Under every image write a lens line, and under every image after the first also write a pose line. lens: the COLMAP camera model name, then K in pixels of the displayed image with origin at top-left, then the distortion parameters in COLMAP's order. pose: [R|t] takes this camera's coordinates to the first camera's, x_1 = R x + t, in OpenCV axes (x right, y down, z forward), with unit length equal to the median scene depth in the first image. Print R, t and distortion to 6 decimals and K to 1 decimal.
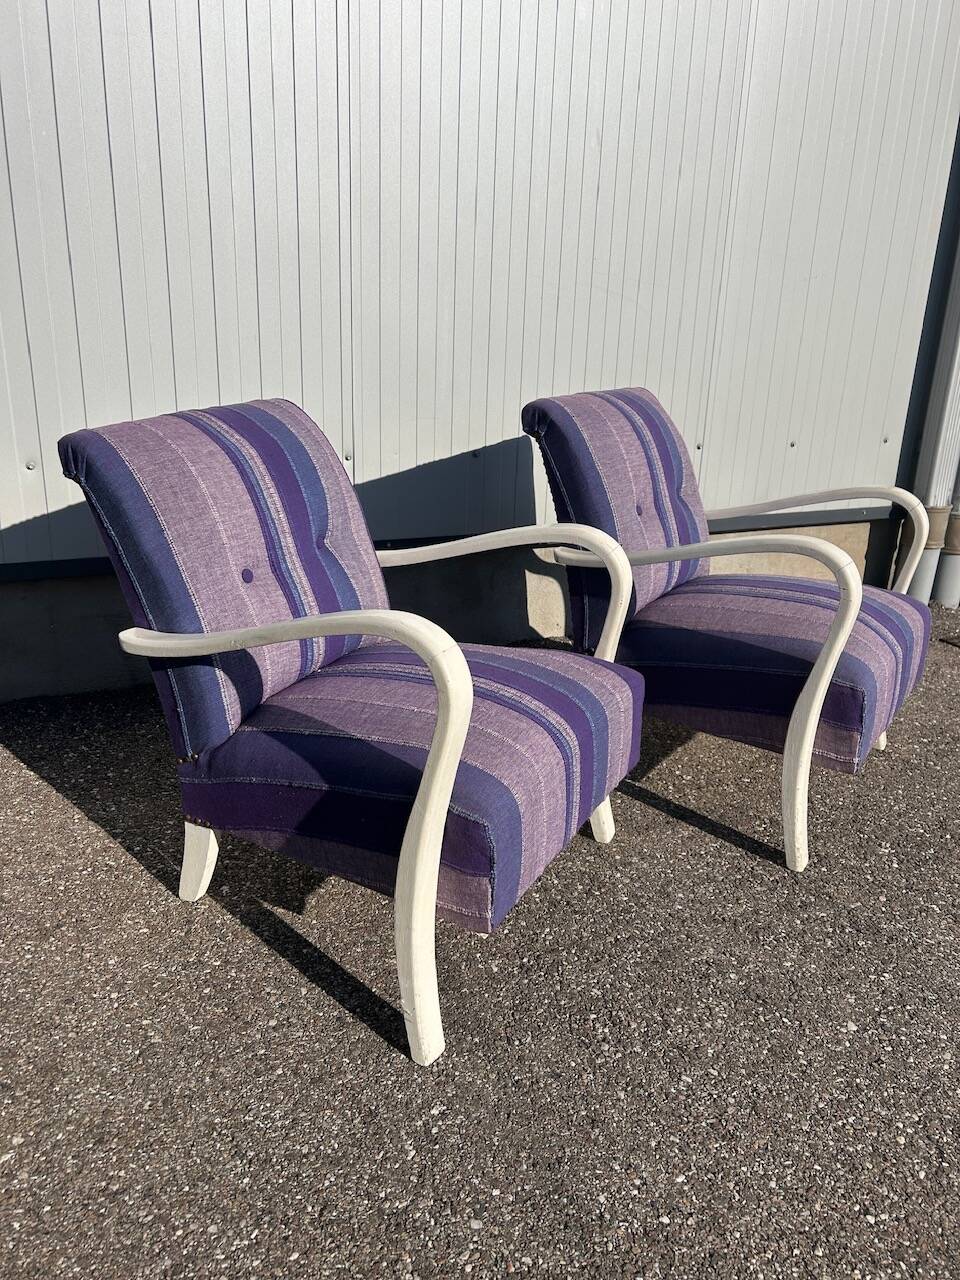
lens RADIAL K [[977.3, 0, 478.2], [0, 977.3, 641.8], [0, 0, 1]] dist [0.041042, -0.053762]
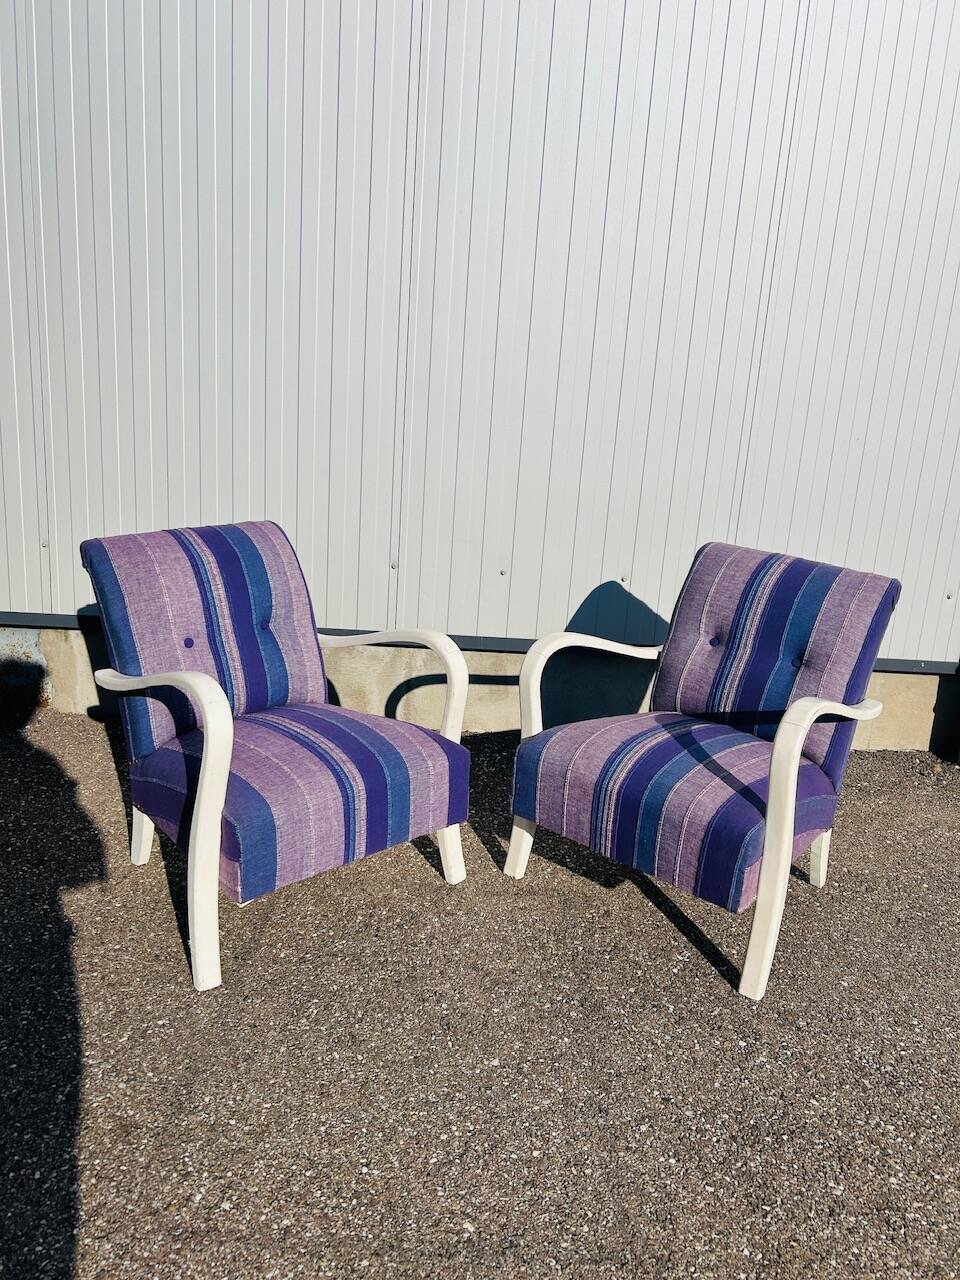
lens RADIAL K [[977.3, 0, 478.0], [0, 977.3, 633.7], [0, 0, 1]] dist [0.041042, -0.053762]
pose [[0.925591, 0.121342, -0.358549, 0.696671], [-0.155695, 0.985432, -0.068431, -0.049857], [0.345022, 0.119164, 0.930999, -0.212891]]
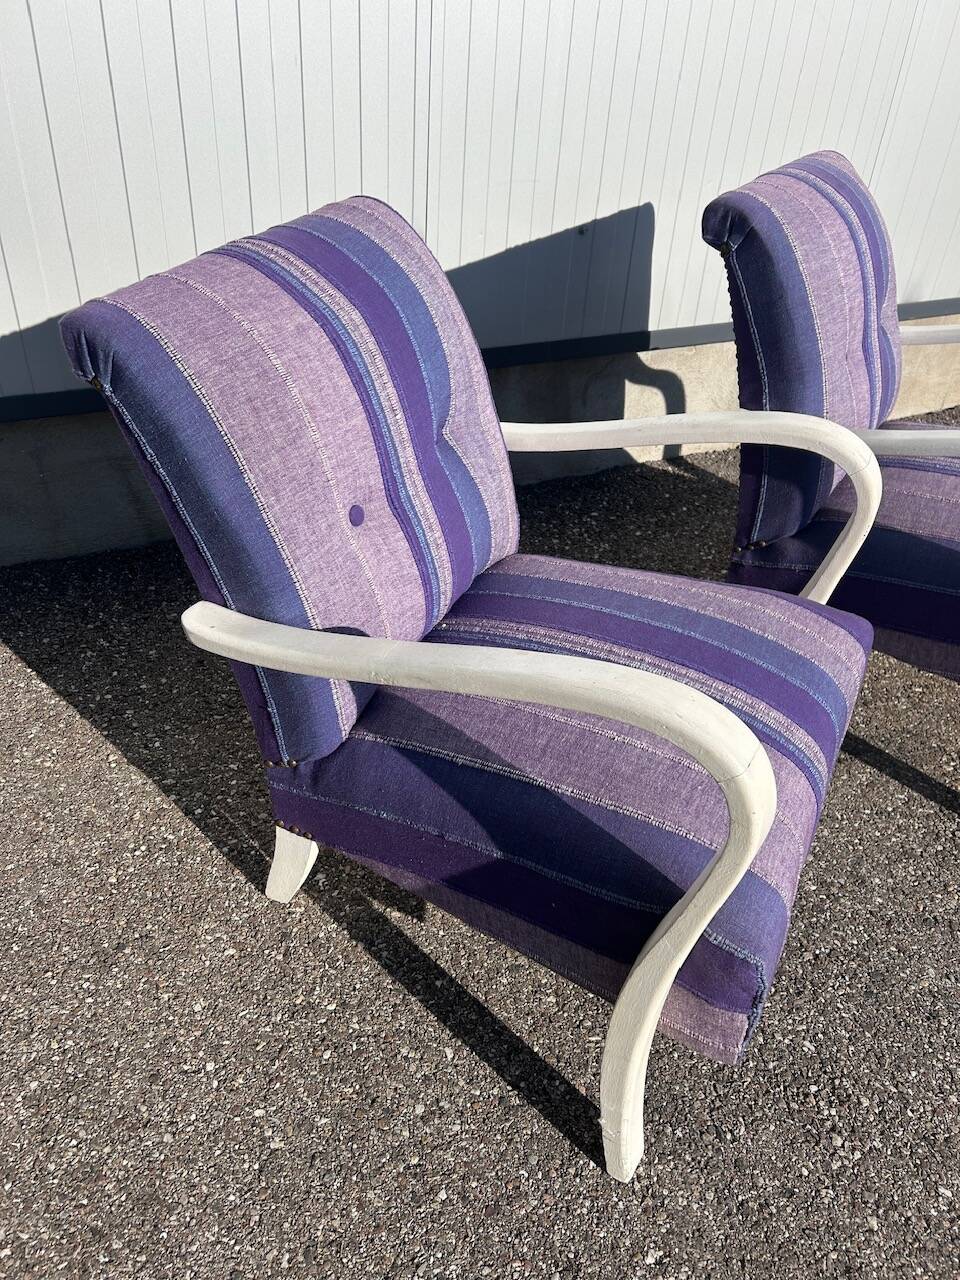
lens RADIAL K [[977.3, 0, 485.9], [0, 977.3, 644.7], [0, 0, 1]] dist [0.041042, -0.053762]
pose [[0.999170, 0.008796, 0.039778, -0.175971], [-0.020235, 0.954611, 0.297166, -0.189818], [-0.035358, -0.297724, 0.953997, 0.327512]]
